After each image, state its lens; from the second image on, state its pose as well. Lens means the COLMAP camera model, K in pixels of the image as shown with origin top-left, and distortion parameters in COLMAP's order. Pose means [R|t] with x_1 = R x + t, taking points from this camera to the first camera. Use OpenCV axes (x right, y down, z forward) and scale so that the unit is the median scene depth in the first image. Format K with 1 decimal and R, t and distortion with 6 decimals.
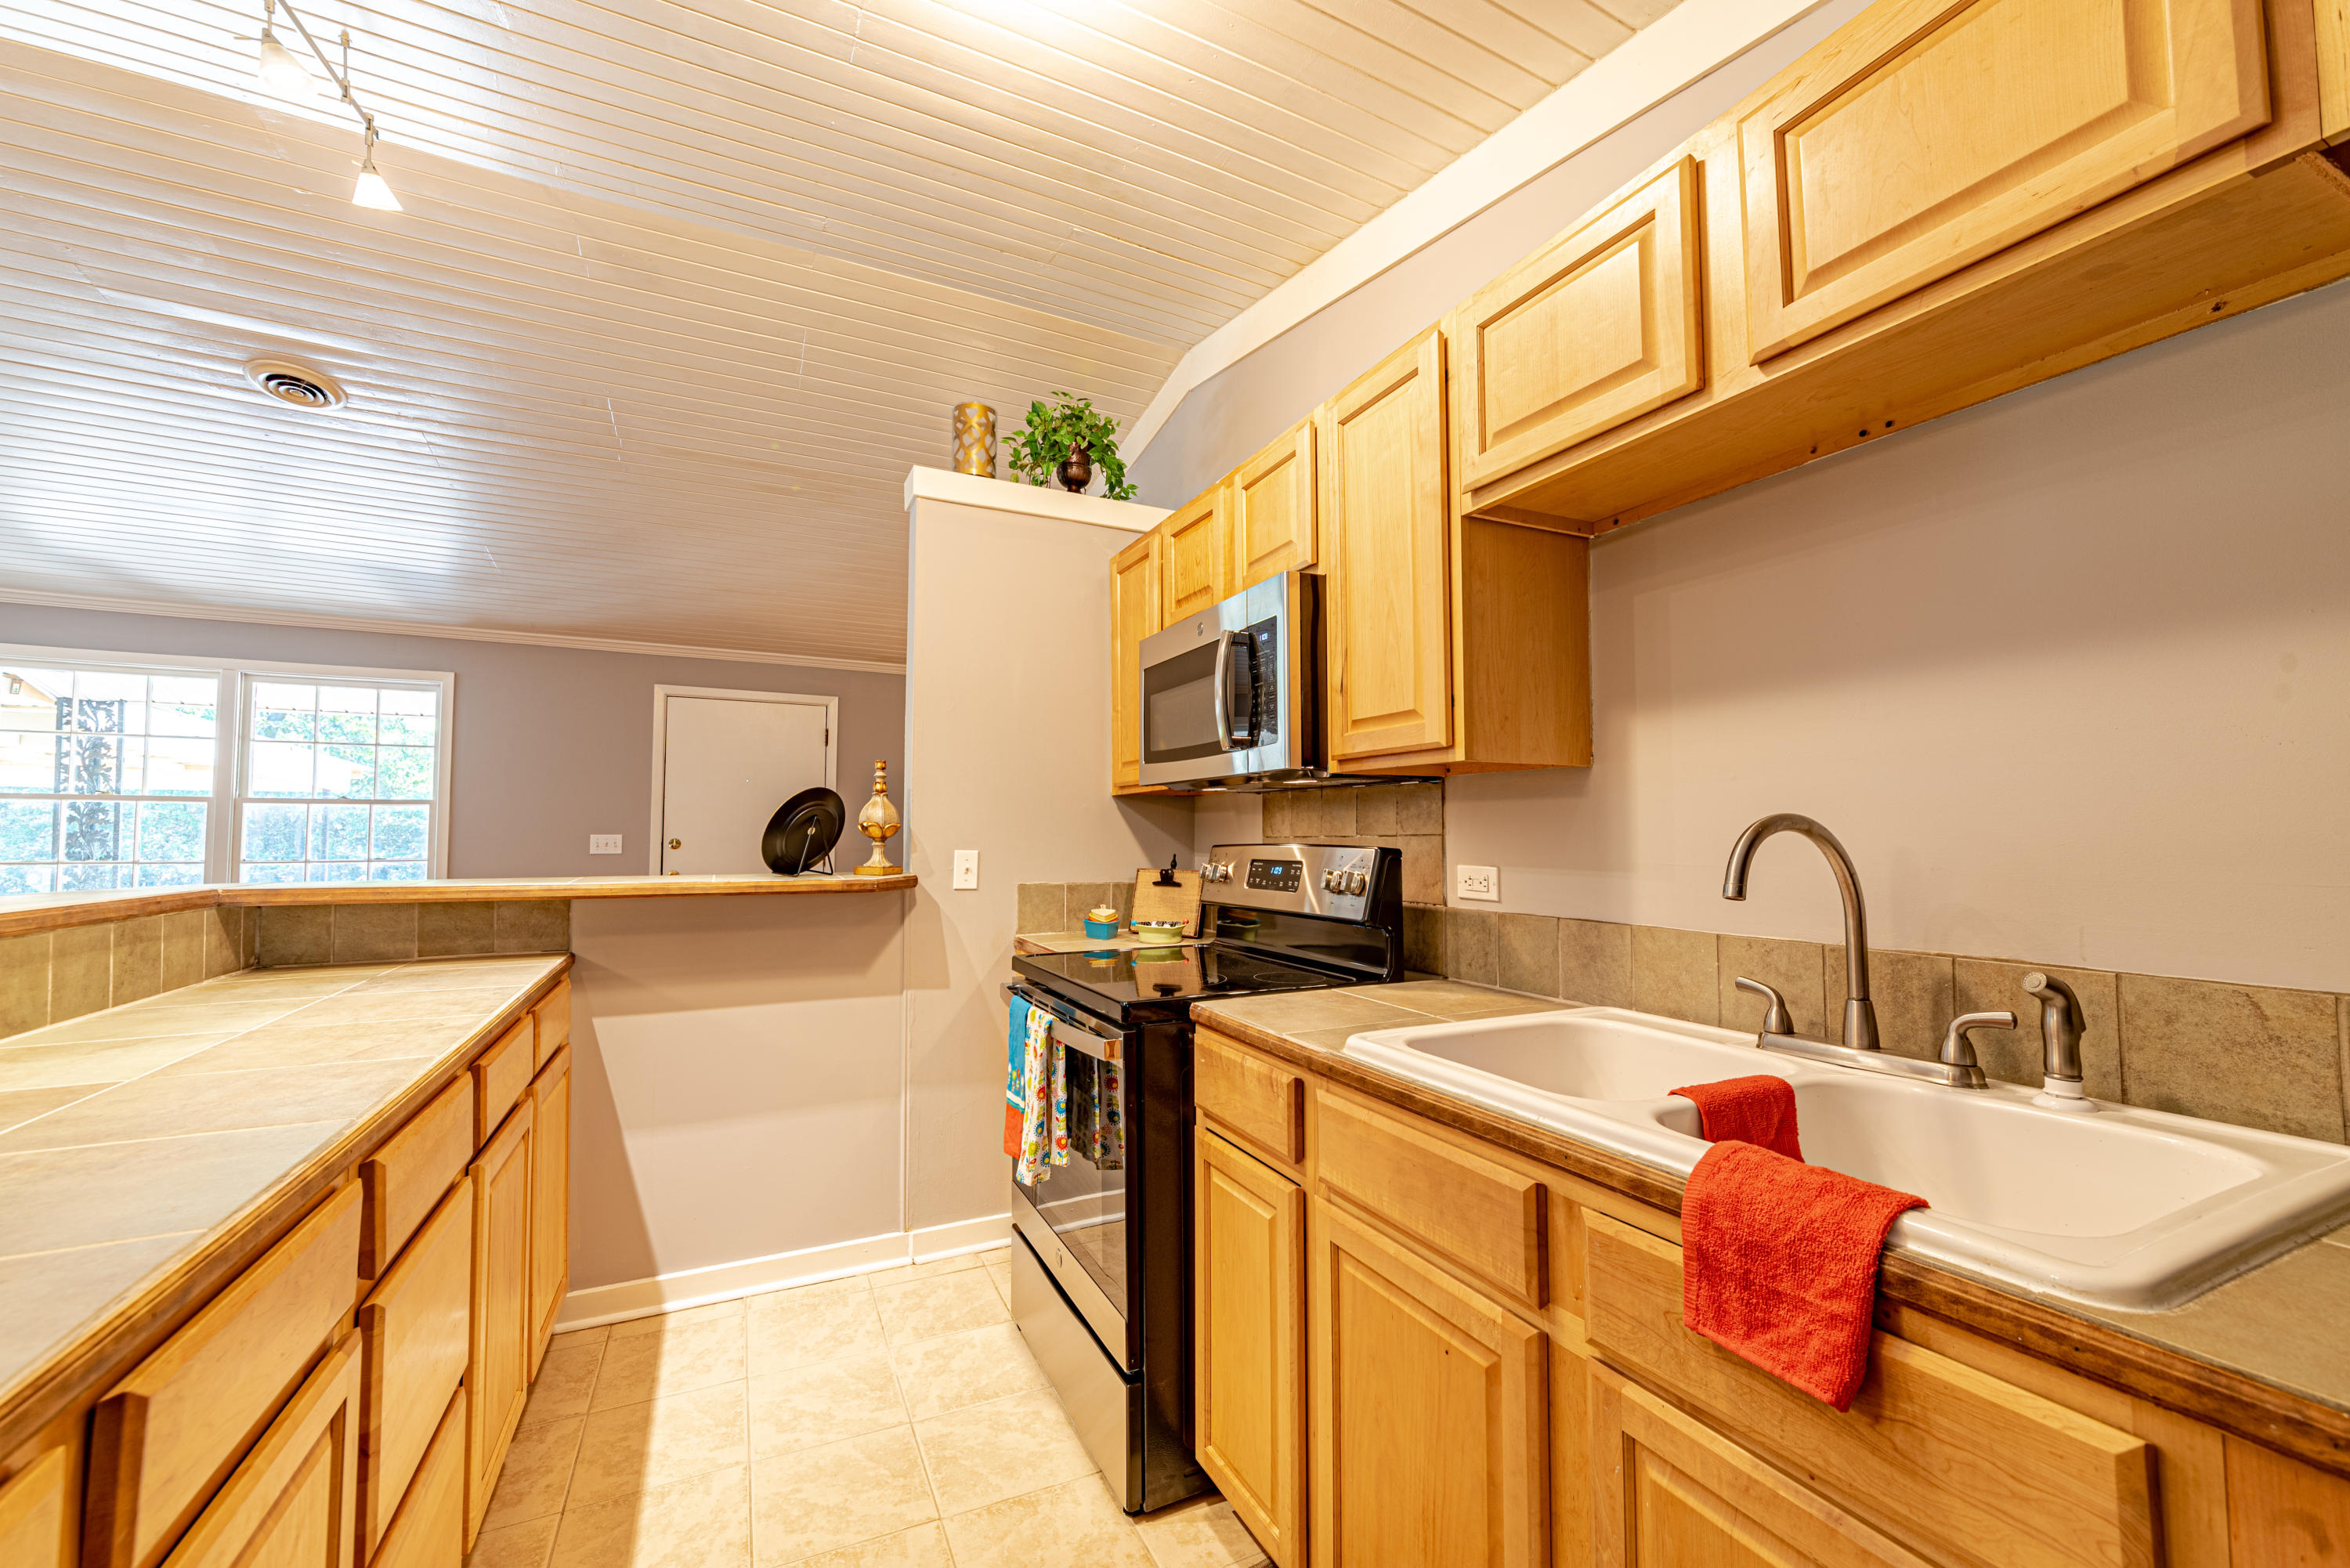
lens RADIAL K [[912.1, 0, 1177.0], [0, 912.1, 789.5], [0, 0, 1]] dist [-0.007013, 0.002253]
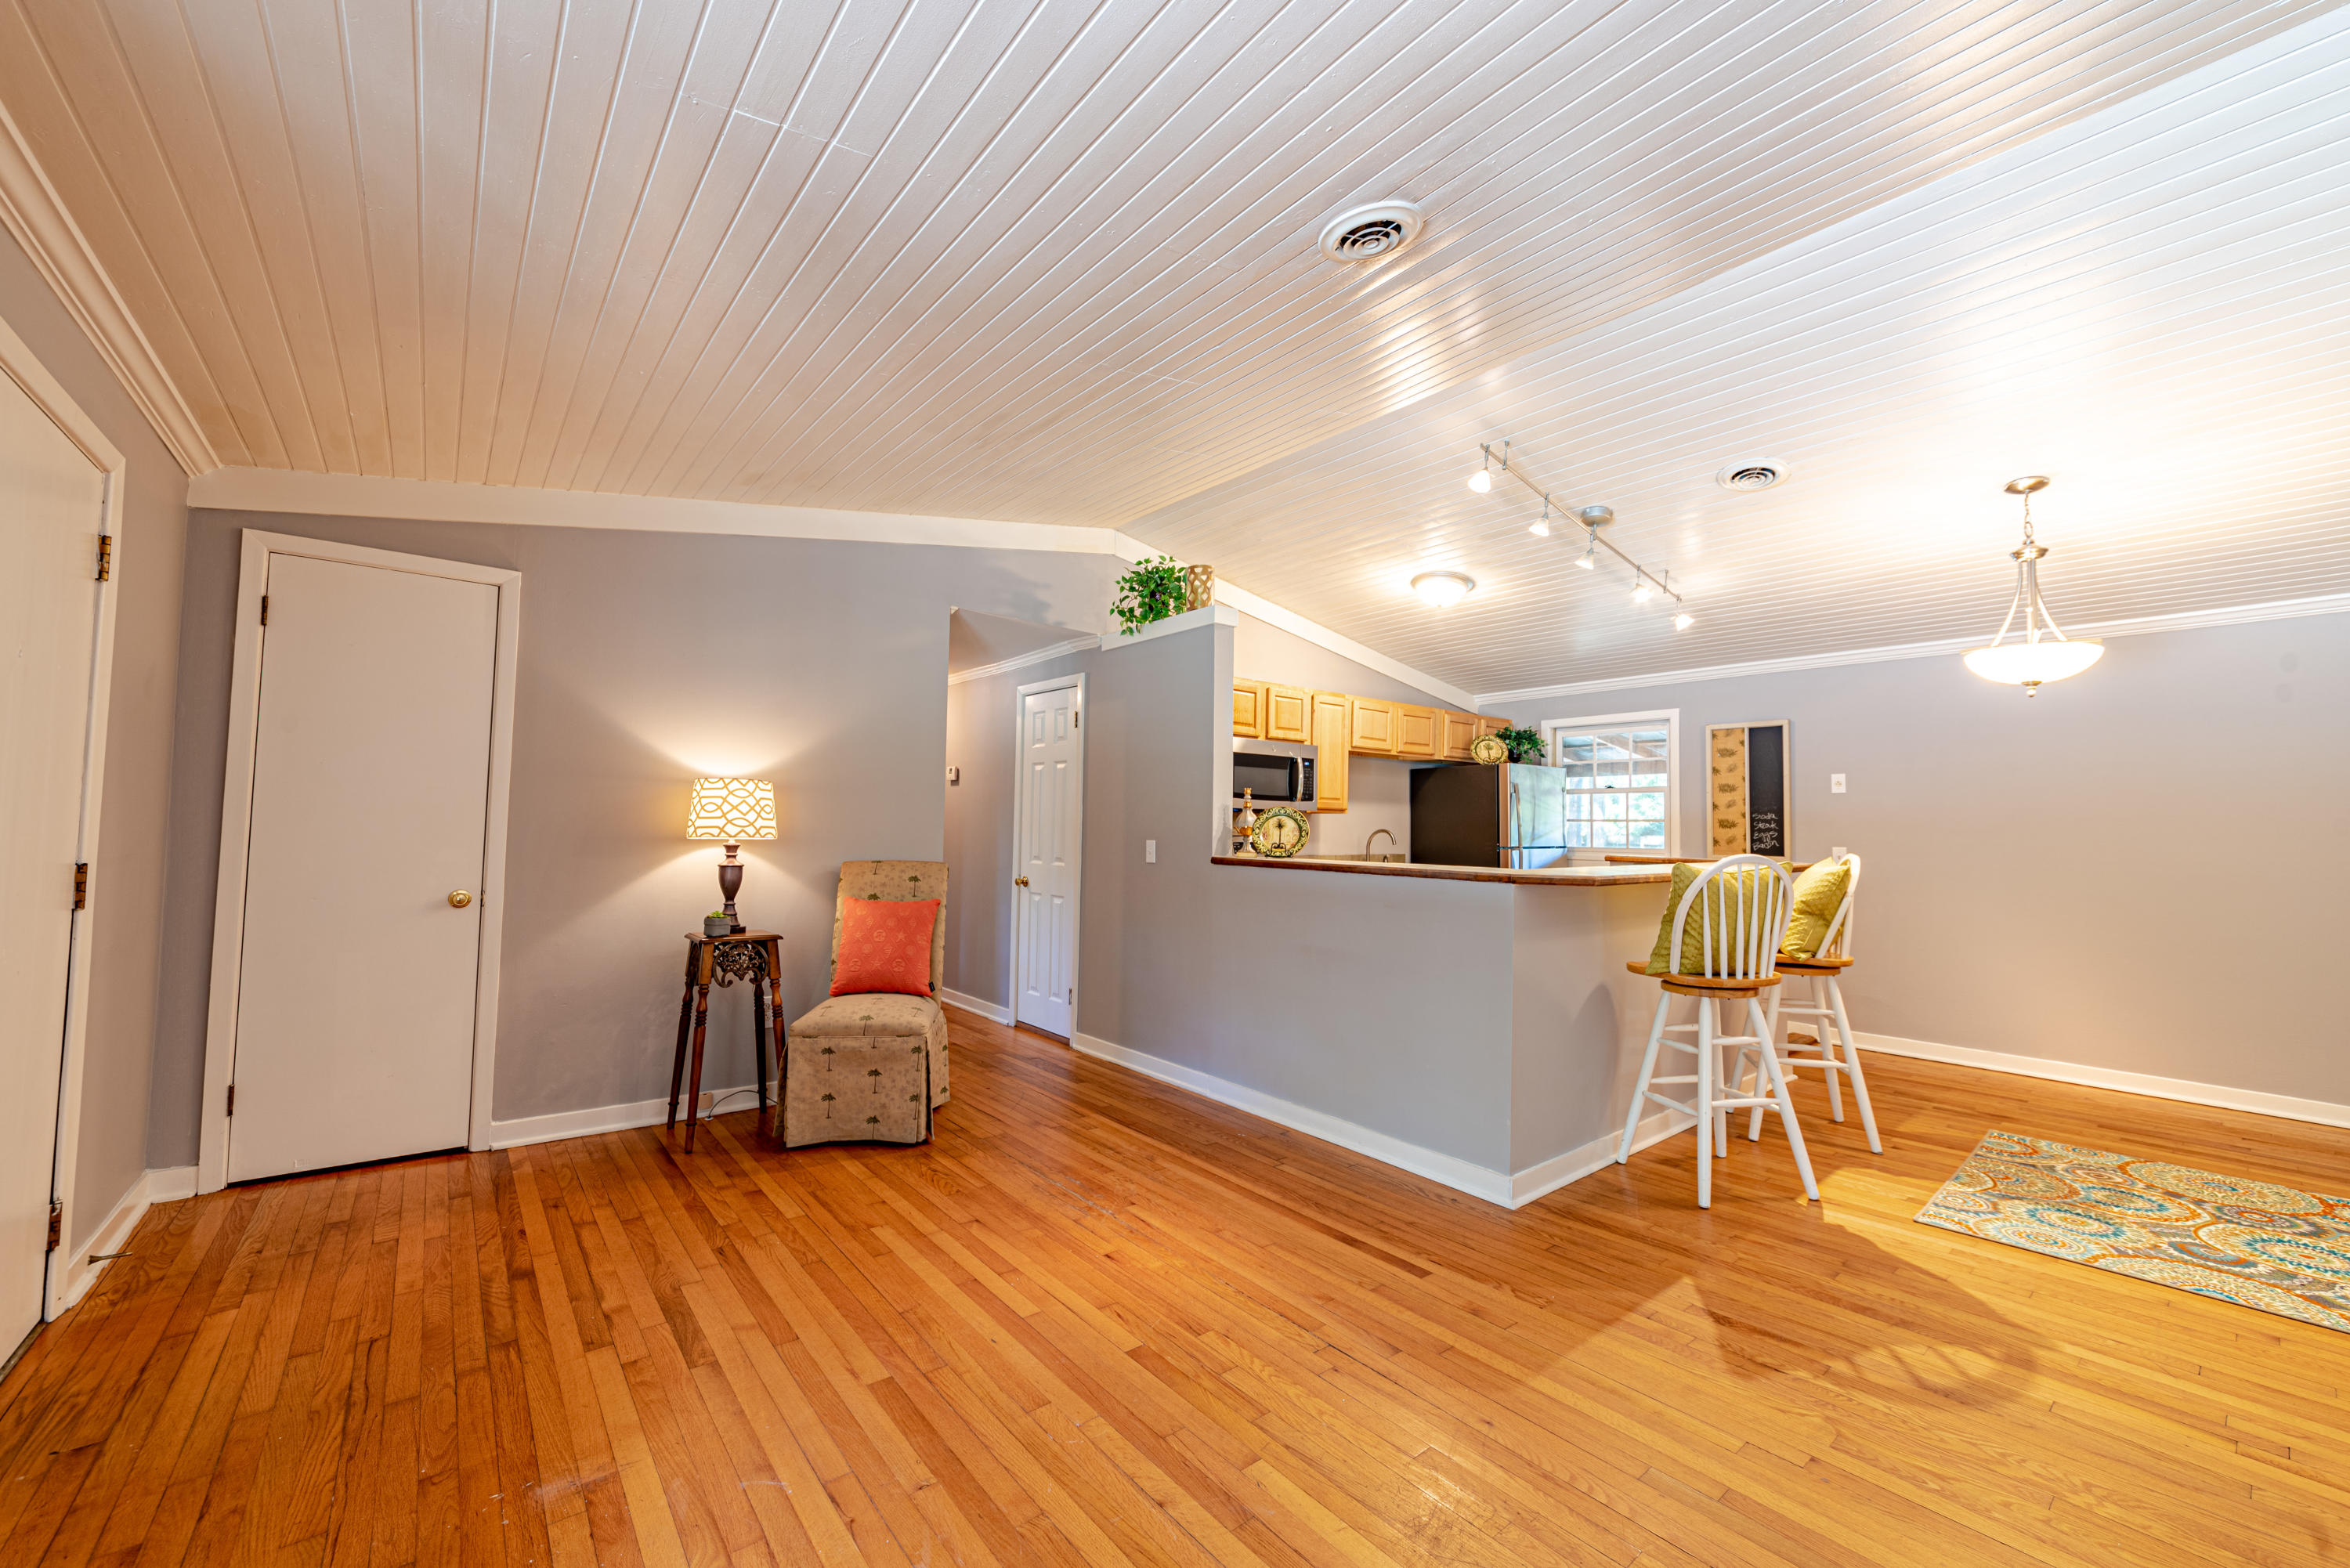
lens RADIAL K [[912.1, 0, 1171.4], [0, 912.1, 792.4], [0, 0, 1]] dist [-0.007013, 0.002253]
pose [[-0.226693, 0.033869, 0.973377, -1.706836], [-0.062168, 0.996854, -0.049165, 0.059182], [-0.971980, -0.071658, -0.223874, 1.333799]]
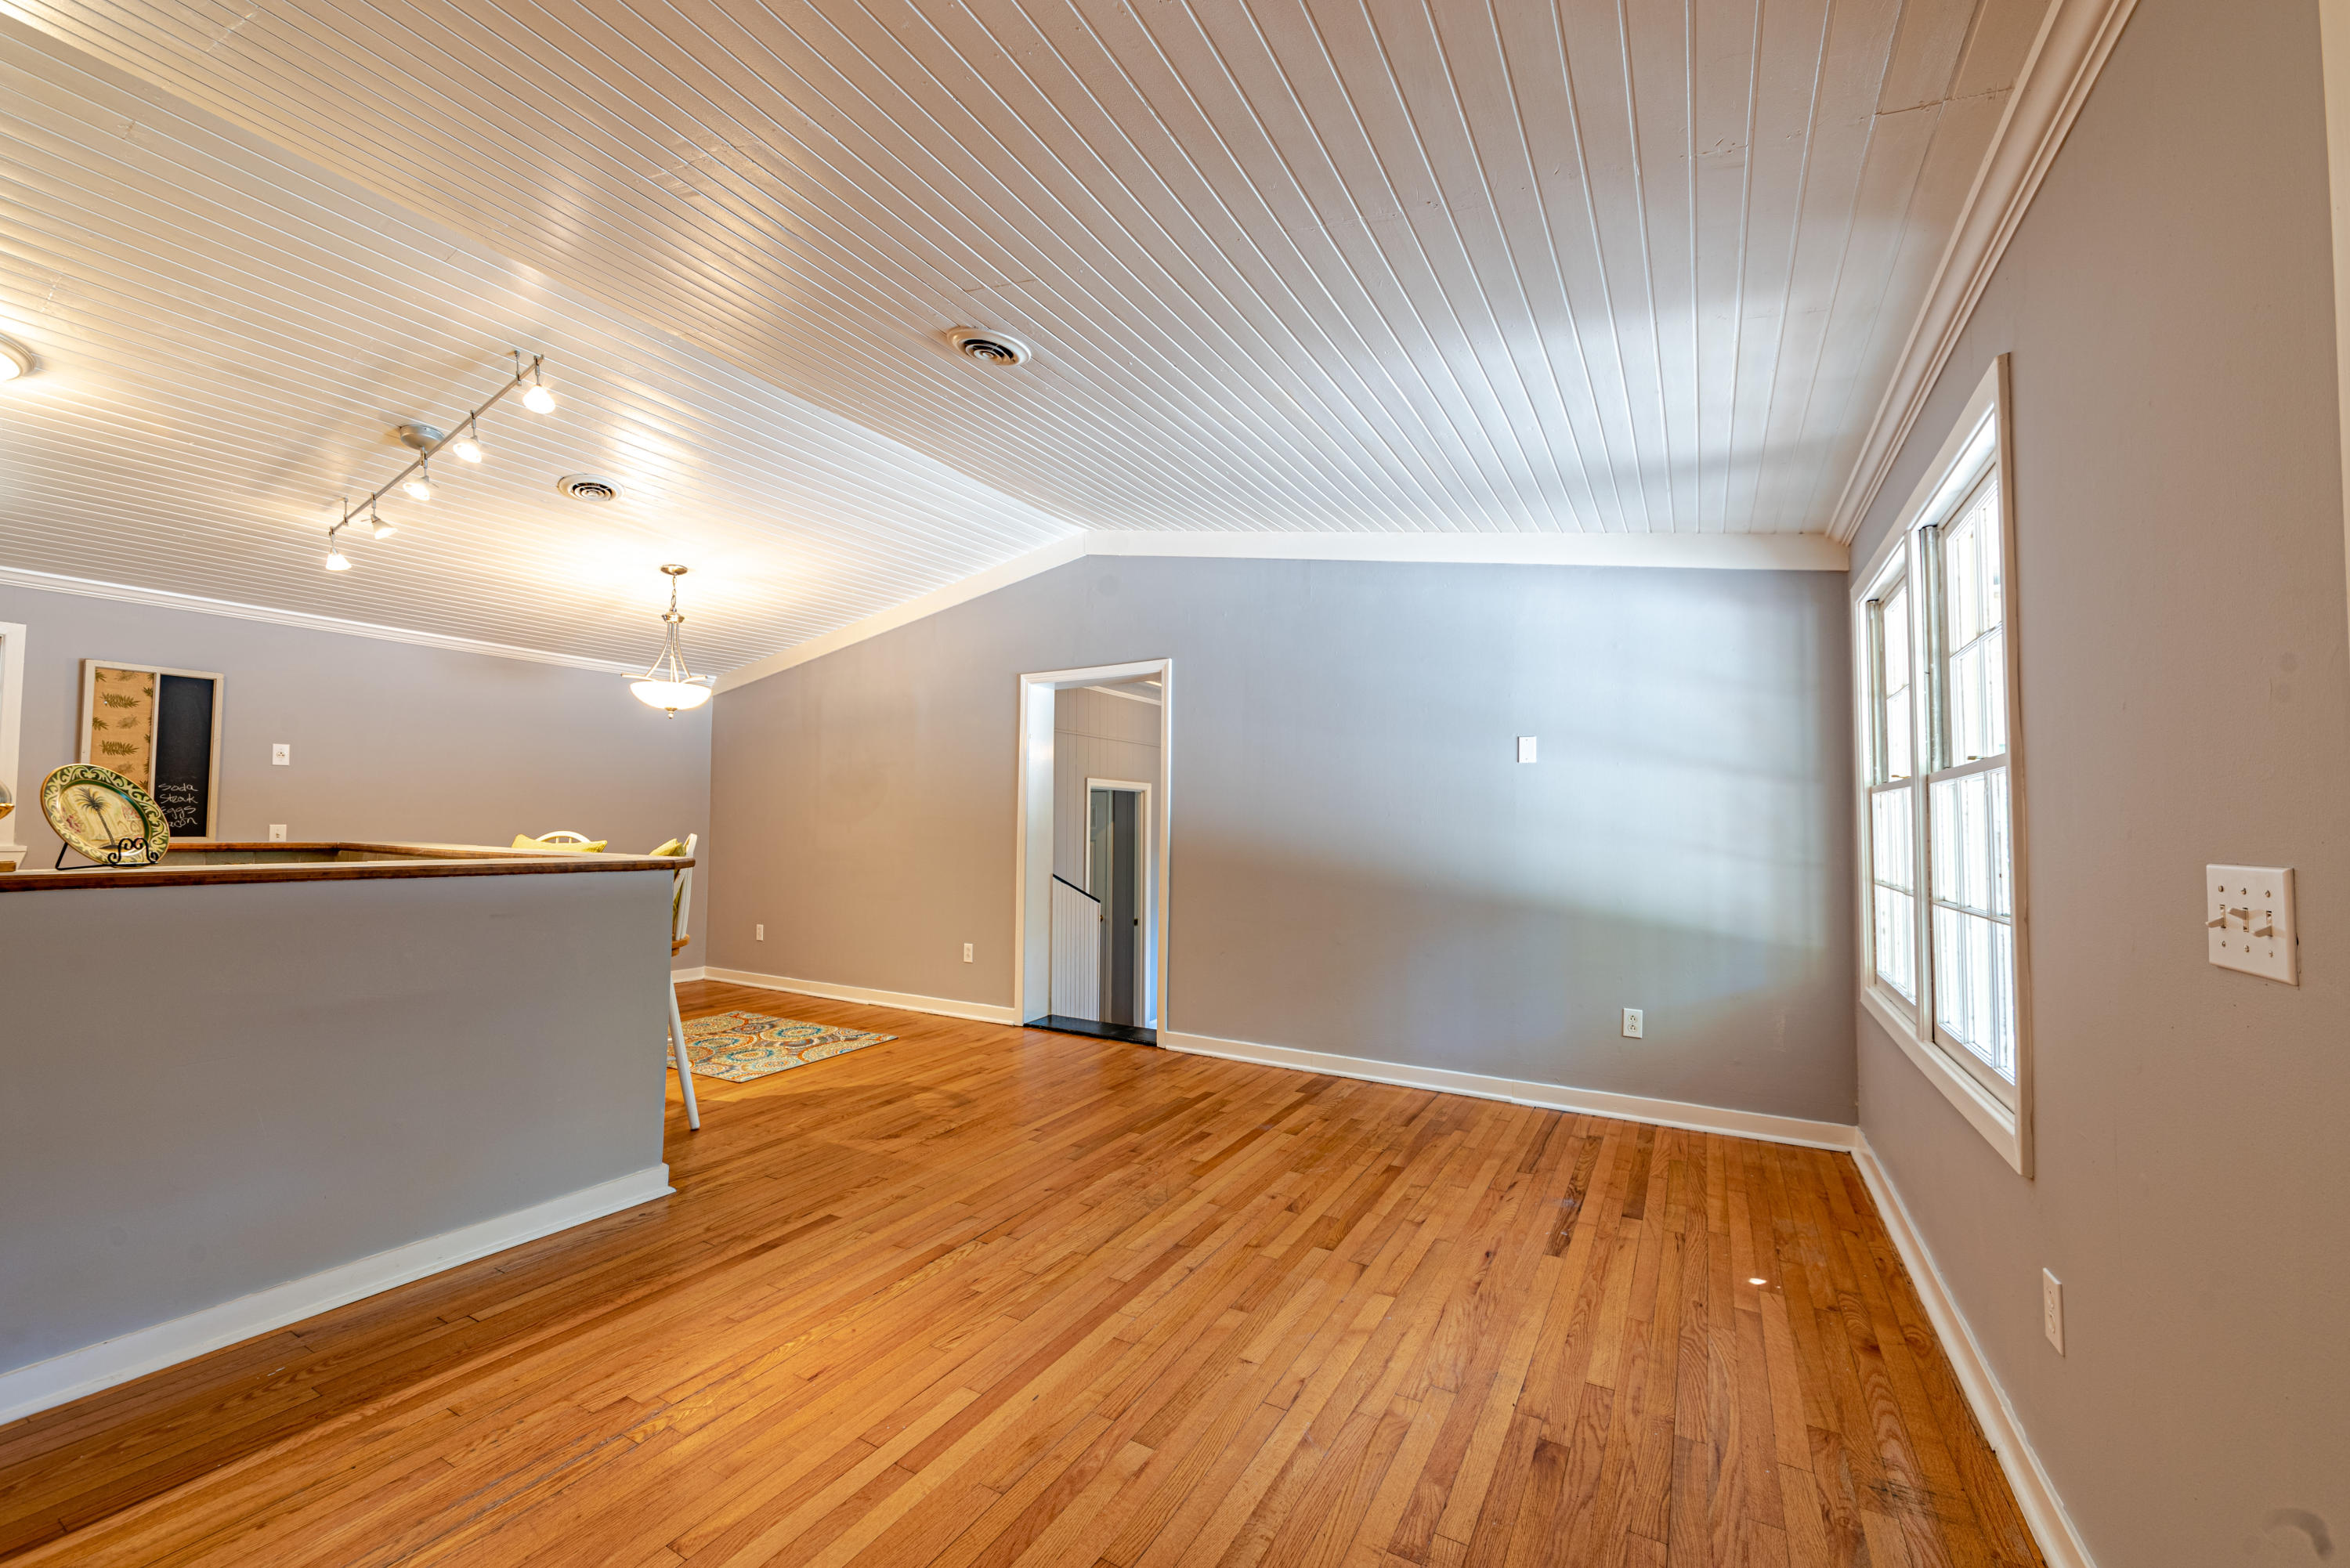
lens RADIAL K [[912.1, 0, 1175.9], [0, 912.1, 785.8], [0, 0, 1]] dist [-0.007013, 0.002253]
pose [[-0.828930, -0.033231, -0.558364, -0.654578], [0.015180, 0.996530, -0.081844, 0.086125], [0.559146, -0.076319, -0.825549, 1.907917]]
